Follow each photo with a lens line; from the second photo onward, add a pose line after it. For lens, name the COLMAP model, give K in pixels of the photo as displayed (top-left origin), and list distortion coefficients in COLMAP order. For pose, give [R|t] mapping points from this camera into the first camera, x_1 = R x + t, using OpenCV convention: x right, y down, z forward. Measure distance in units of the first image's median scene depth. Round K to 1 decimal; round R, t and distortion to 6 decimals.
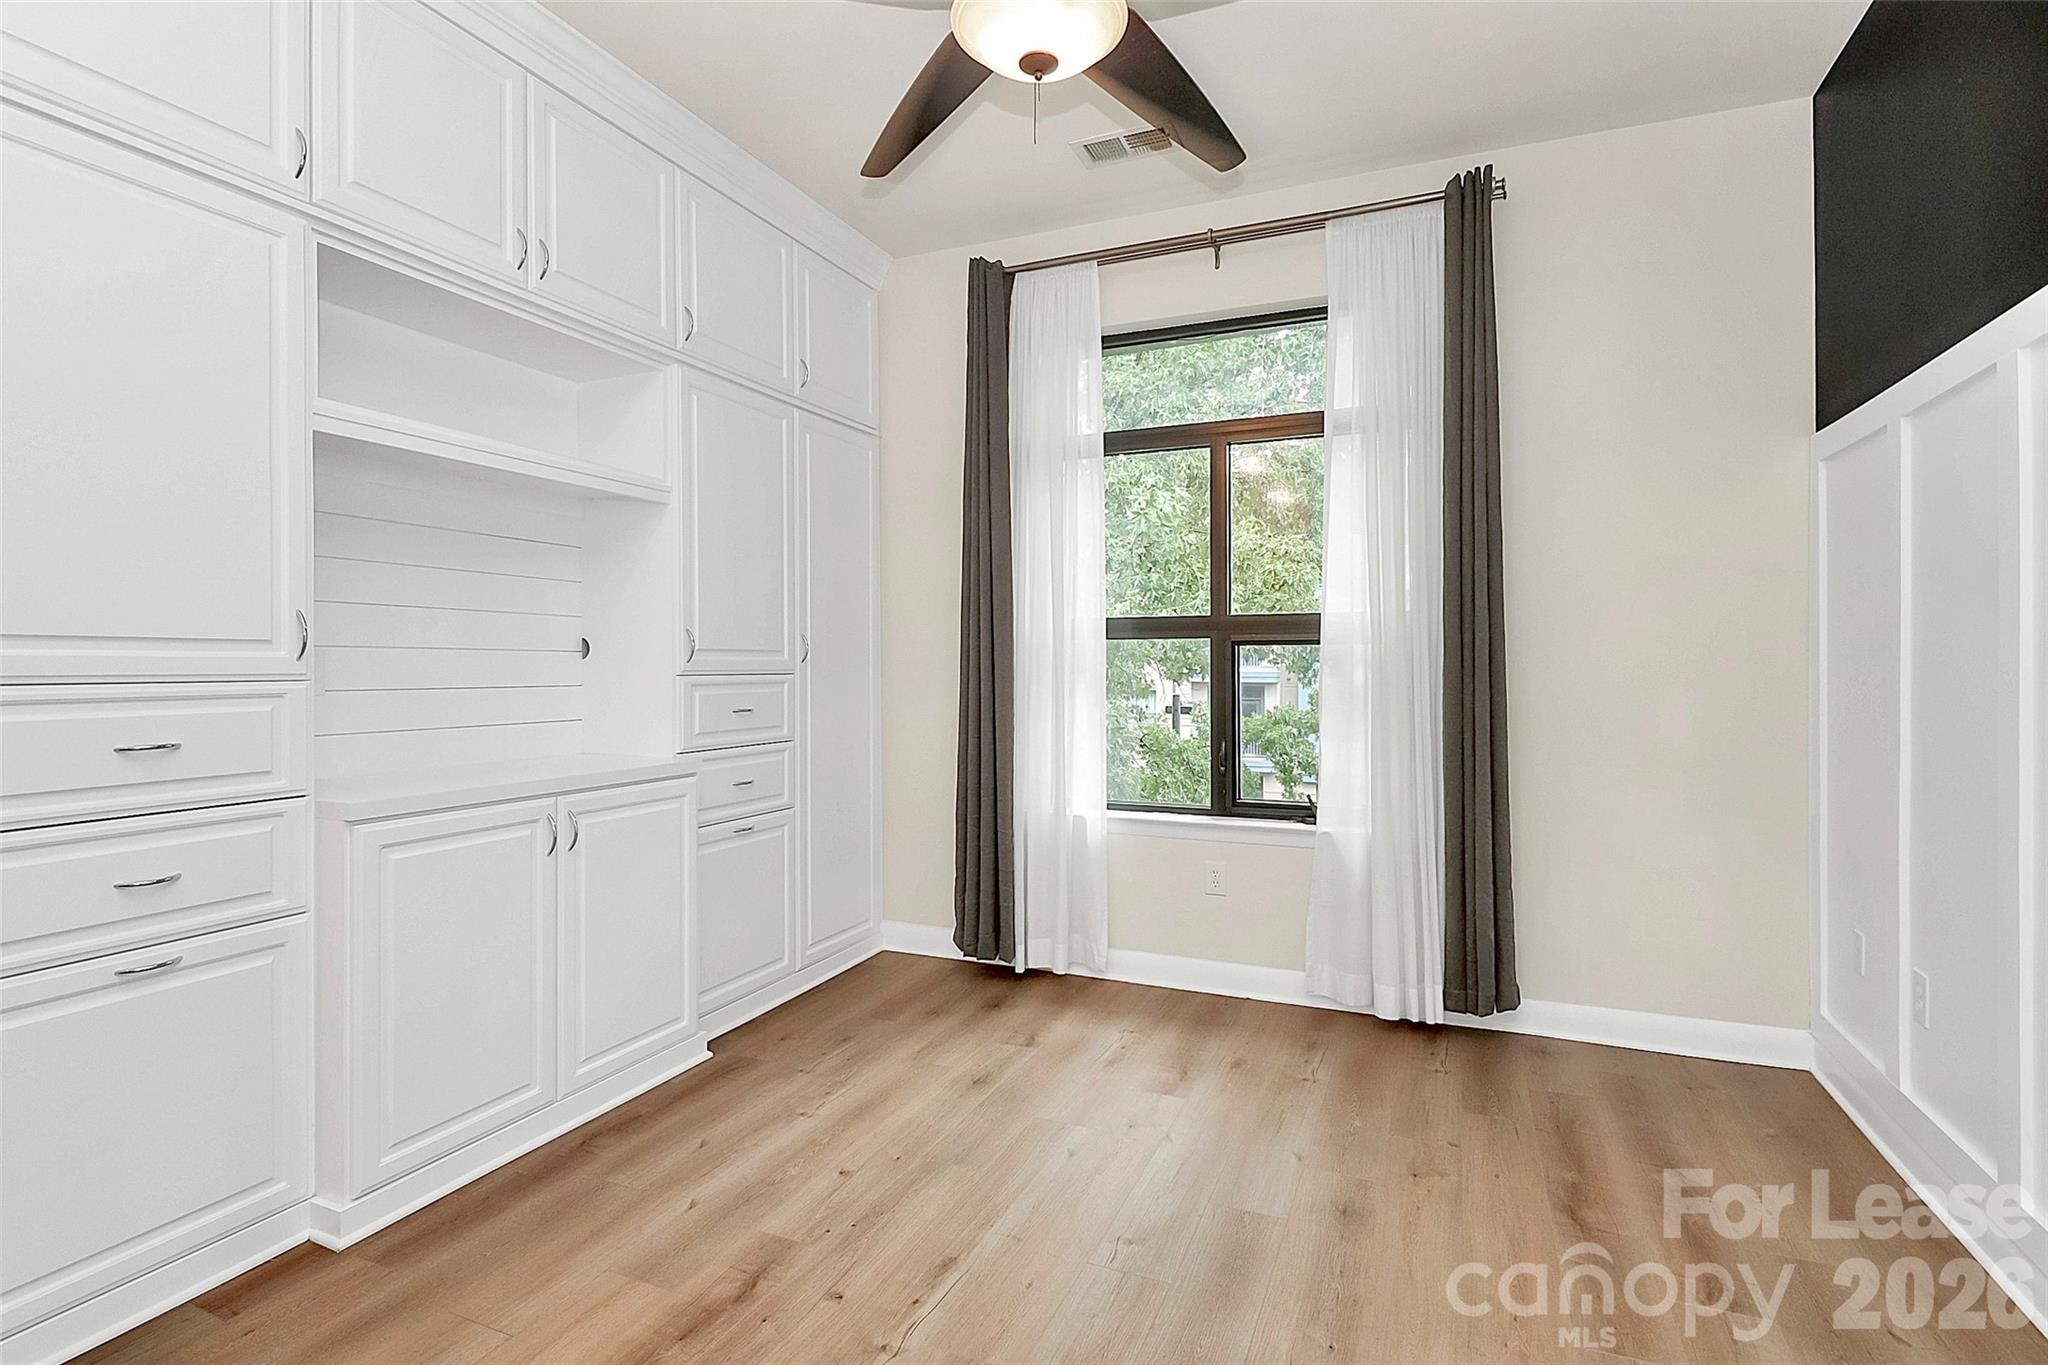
lens RADIAL K [[991.9, 0, 1014.4], [0, 991.9, 673.3], [0, 0, 1]] dist [0.001439, -0.011166]
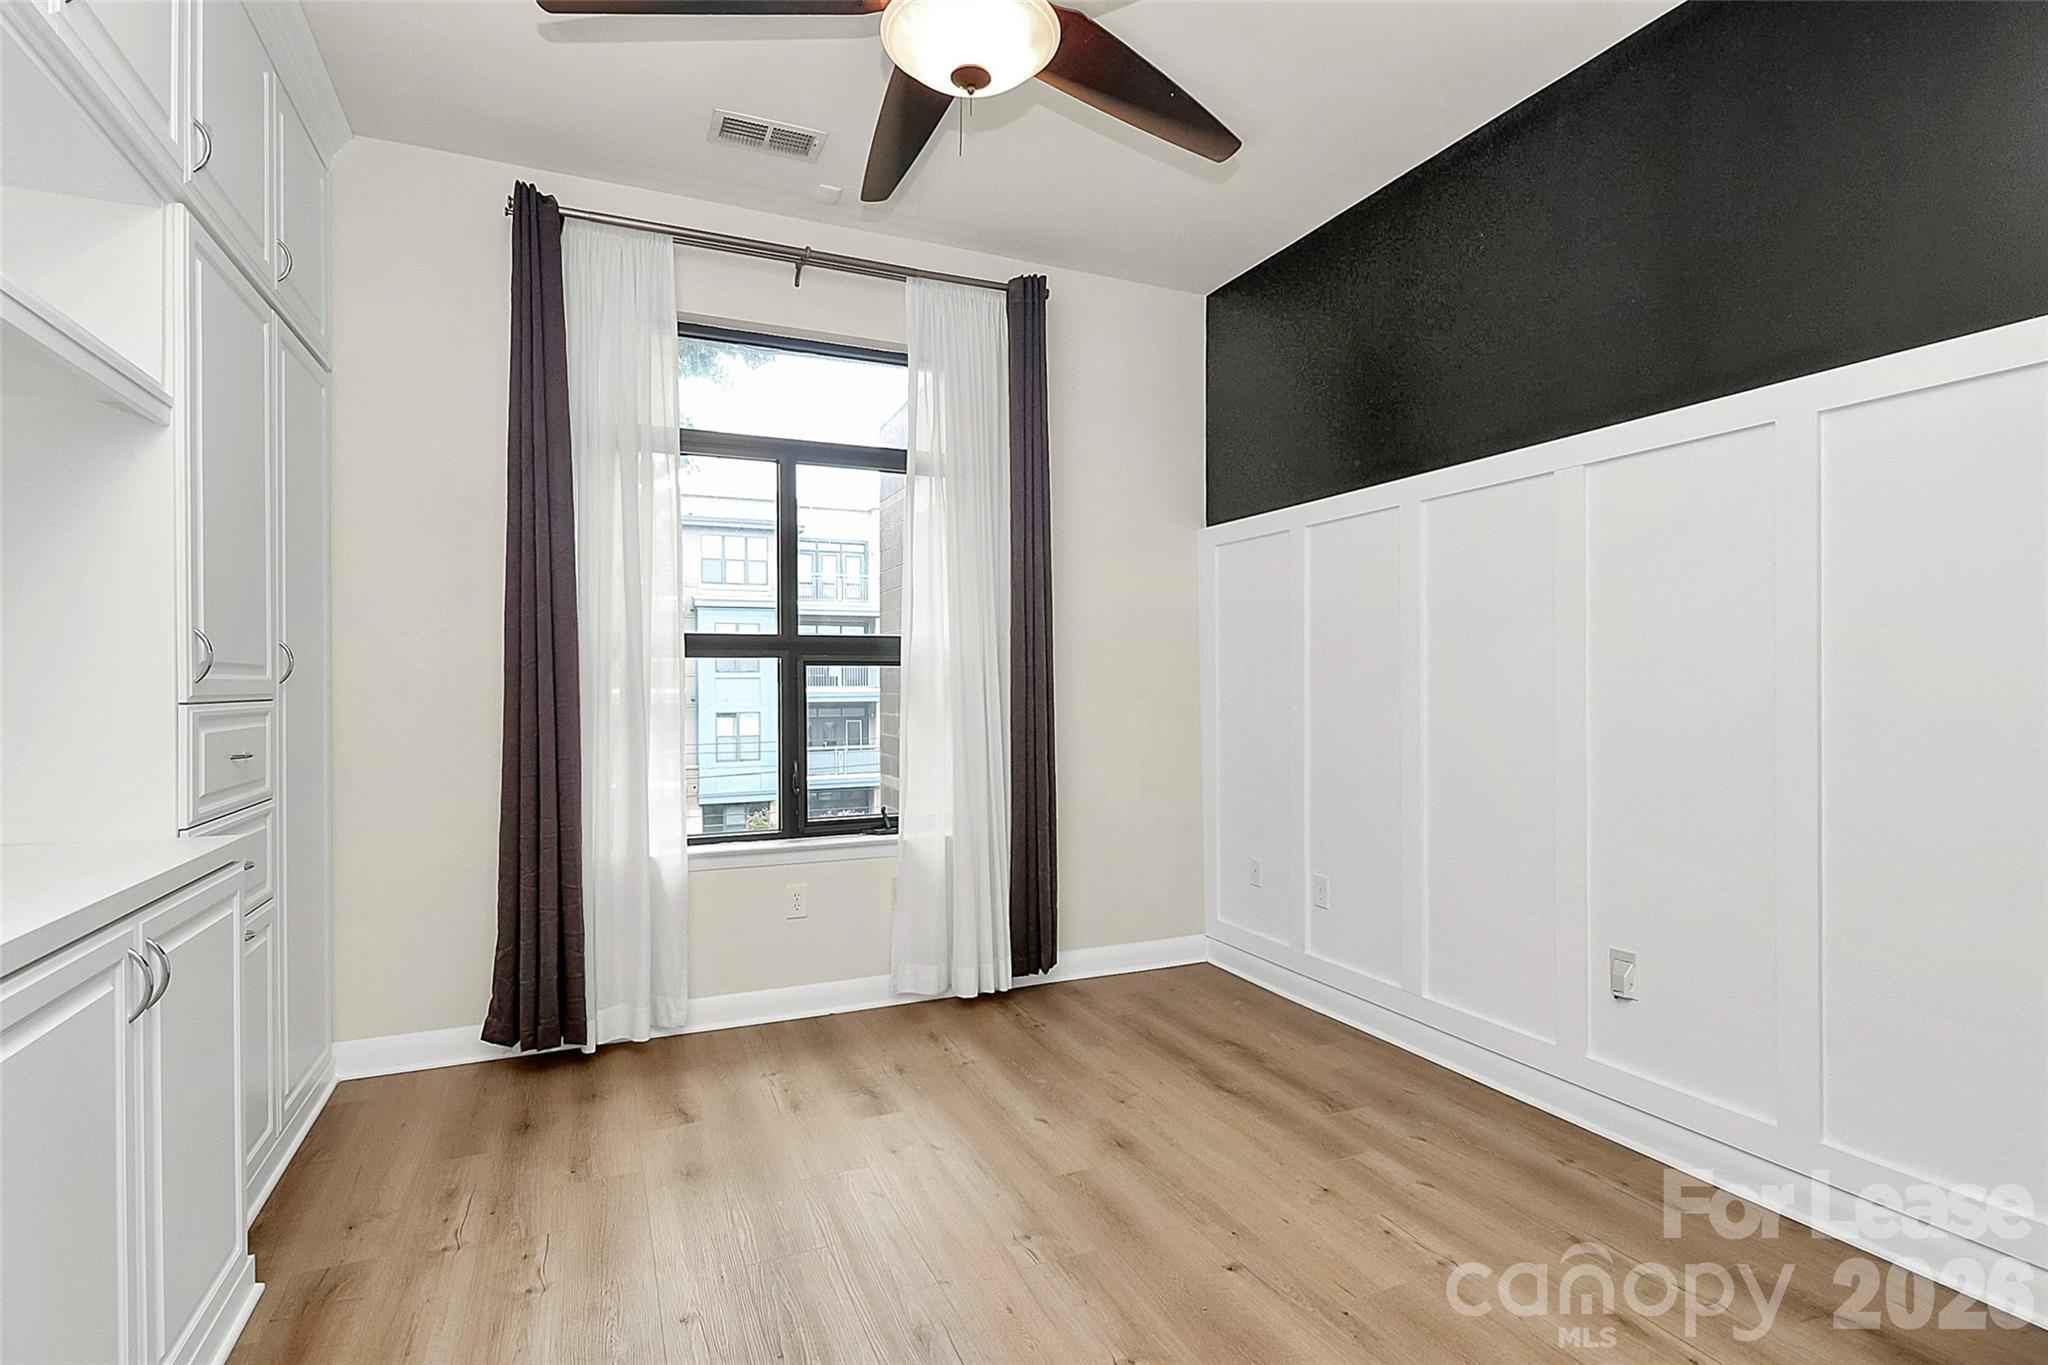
lens RADIAL K [[989.6, 0, 1026.3], [0, 989.6, 687.9], [0, 0, 1]] dist [-0.022770, -0.000555]
pose [[0.668770, -0.003794, 0.743460, -0.394958], [0.007595, 0.999970, -0.001729, -0.002426], [-0.743431, 0.006803, 0.668778, 0.182436]]
